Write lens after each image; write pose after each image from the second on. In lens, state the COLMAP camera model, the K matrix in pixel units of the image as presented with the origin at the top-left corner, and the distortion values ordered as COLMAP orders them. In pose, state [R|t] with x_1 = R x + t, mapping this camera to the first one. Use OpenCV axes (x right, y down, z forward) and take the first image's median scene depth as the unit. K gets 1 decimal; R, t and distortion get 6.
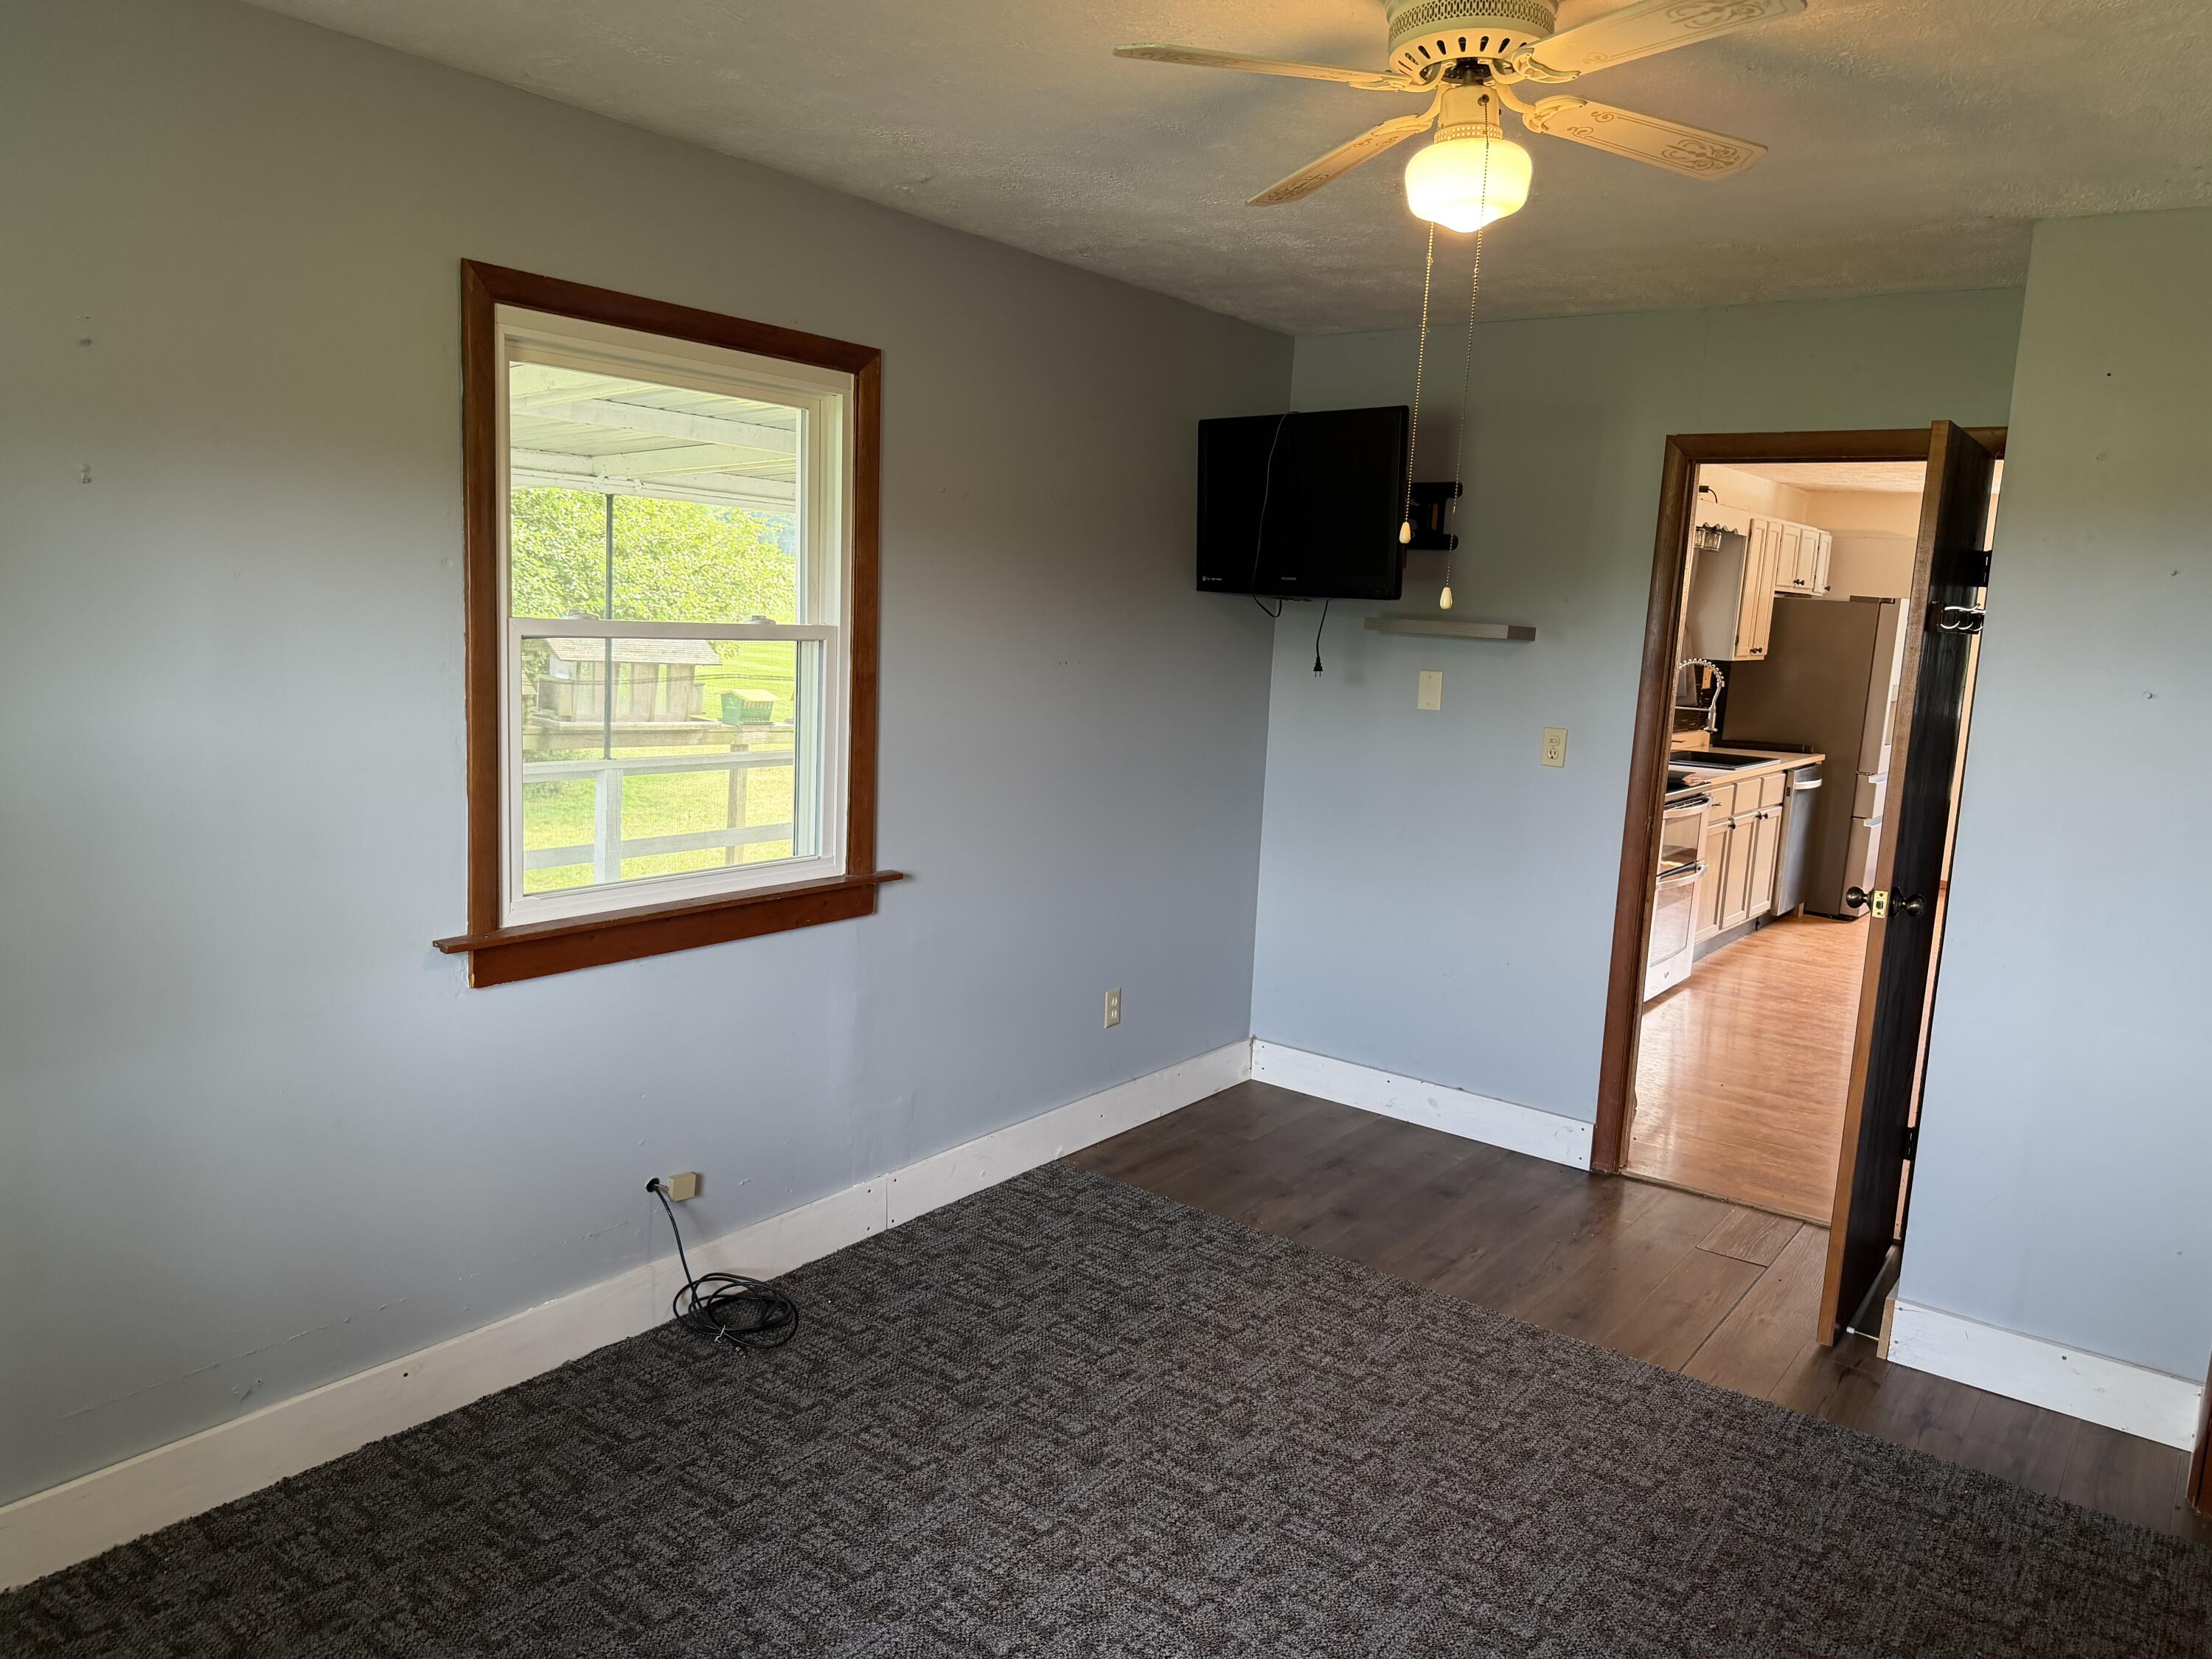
lens RADIAL K [[1551.1, 0, 1096.6], [0, 1551.1, 826.9], [0, 0, 1]] dist [0.075553, -0.101345]
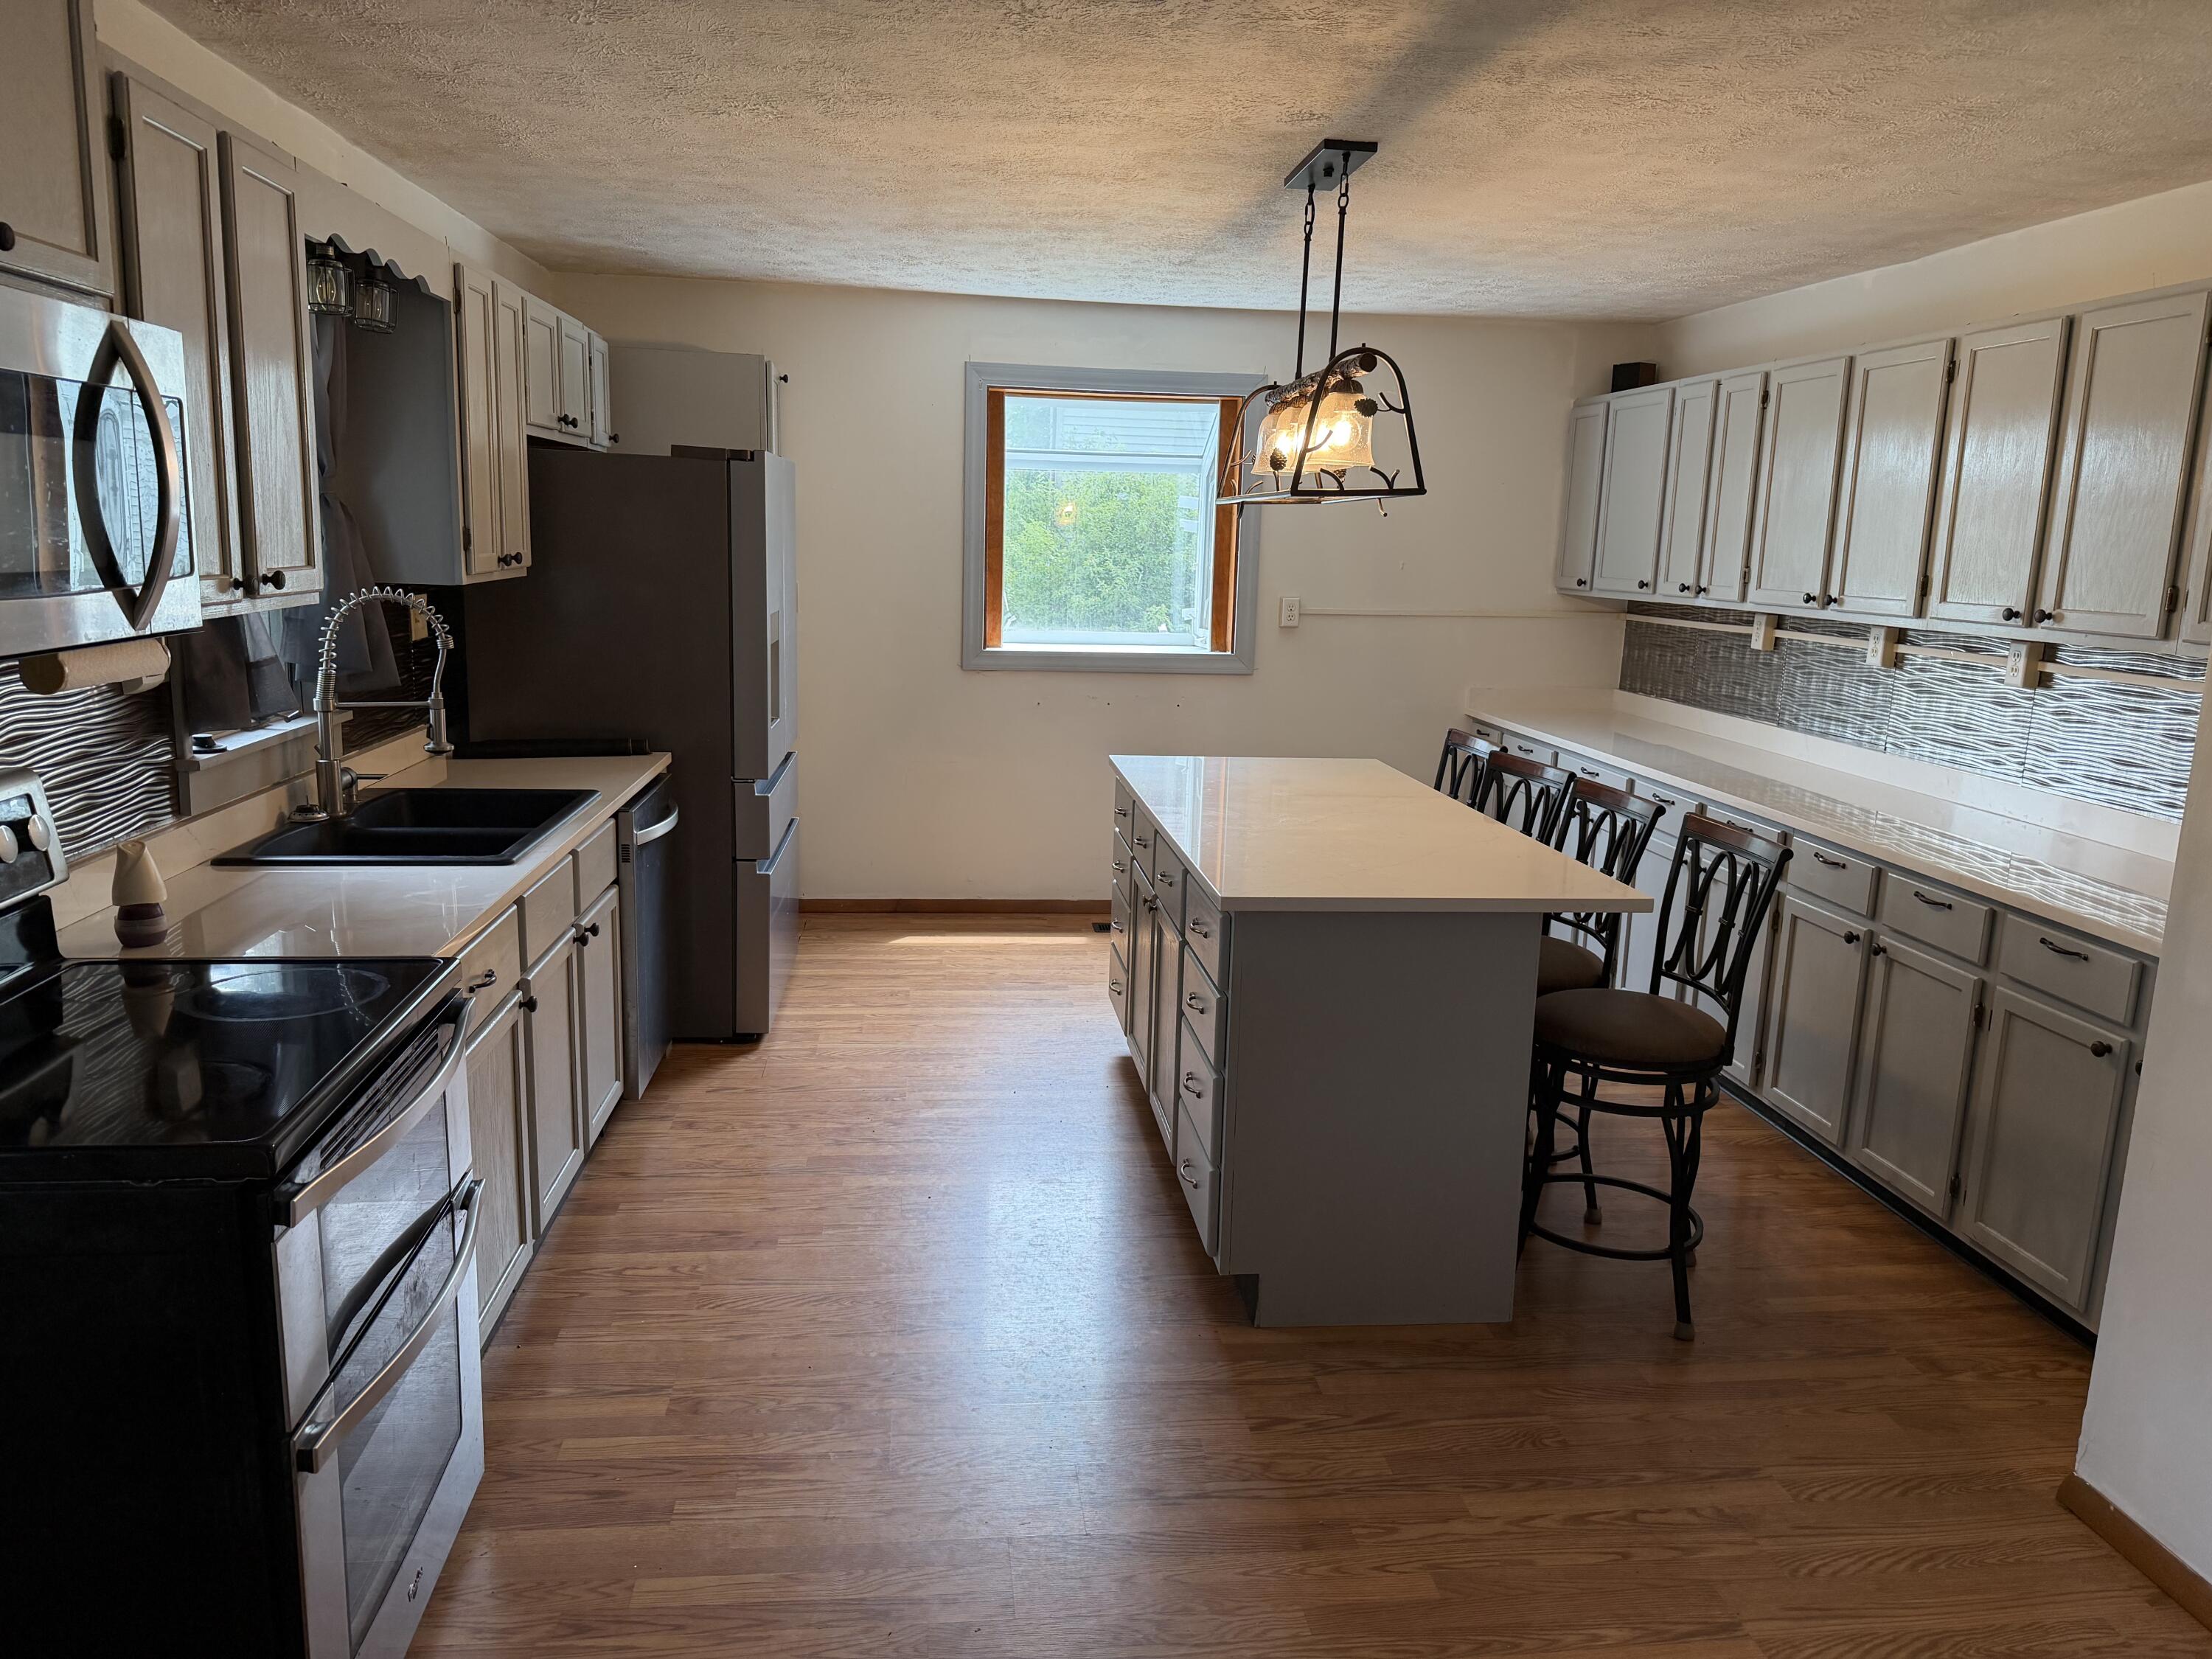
lens RADIAL K [[1551.1, 0, 1096.6], [0, 1551.1, 826.9], [0, 0, 1]] dist [0.075553, -0.101345]
pose [[0.725089, -0.154481, 0.671104, 0.393920], [0.104588, 0.987913, 0.114407, -0.123004], [-0.680667, -0.012766, 0.732482, 0.956495]]
